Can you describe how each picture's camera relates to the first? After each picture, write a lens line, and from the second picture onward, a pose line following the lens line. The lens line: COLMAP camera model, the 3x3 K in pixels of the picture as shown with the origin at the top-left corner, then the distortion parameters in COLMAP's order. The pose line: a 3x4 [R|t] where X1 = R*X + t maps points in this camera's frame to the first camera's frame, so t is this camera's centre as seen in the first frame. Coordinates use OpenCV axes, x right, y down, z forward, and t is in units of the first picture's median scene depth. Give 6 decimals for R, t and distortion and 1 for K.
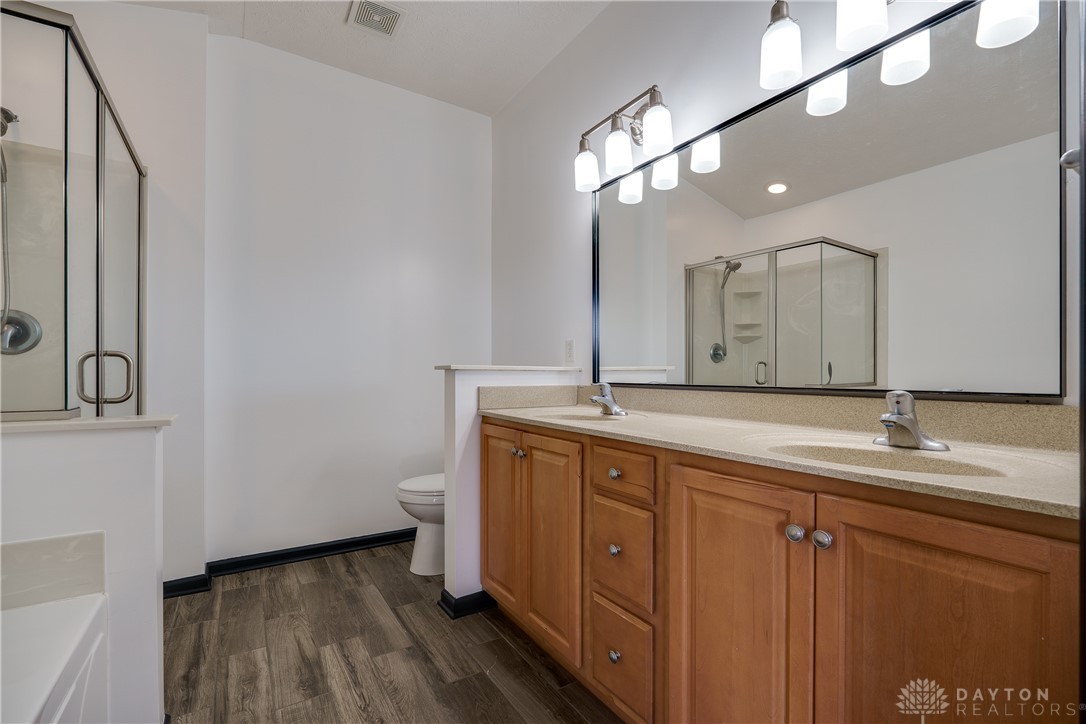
lens RADIAL K [[480.6, 0, 547.2], [0, 480.6, 372.6], [0, 0, 1]] dist [-0.006452, 0.000563]
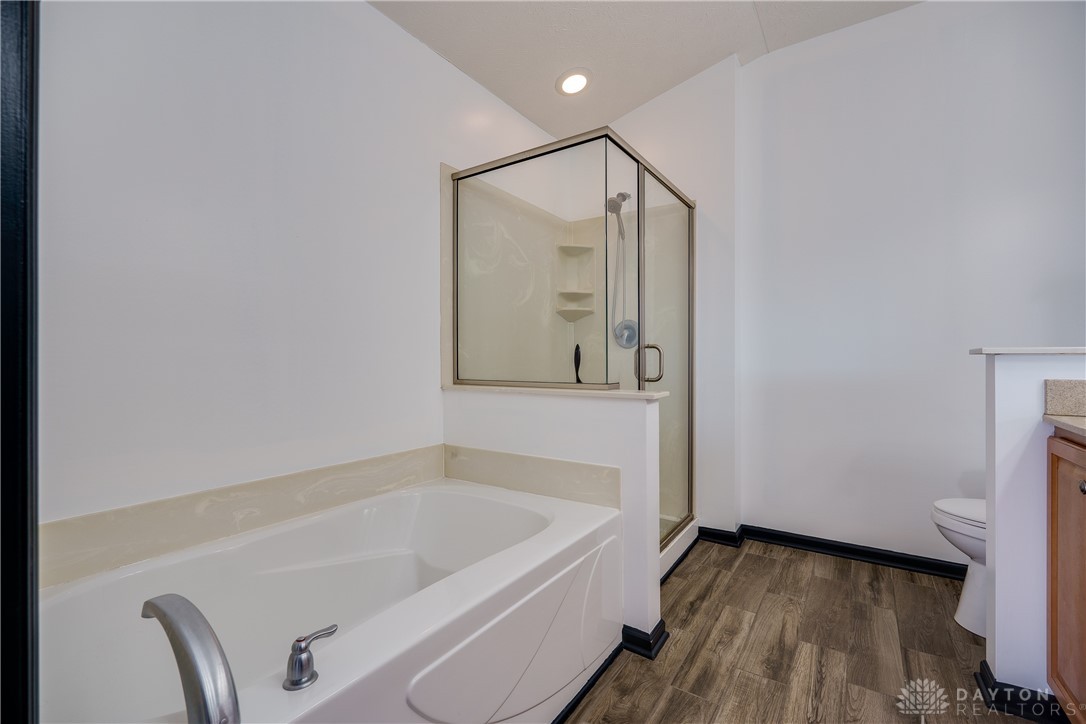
lens RADIAL K [[480.6, 0, 540.5], [0, 480.6, 357.2], [0, 0, 1]] dist [-0.006452, 0.000563]
pose [[0.391276, -0.006995, -0.920247, 0.194226], [0.001359, 0.999974, -0.007023, 0.001664], [0.920272, 0.001497, 0.391276, 0.114362]]
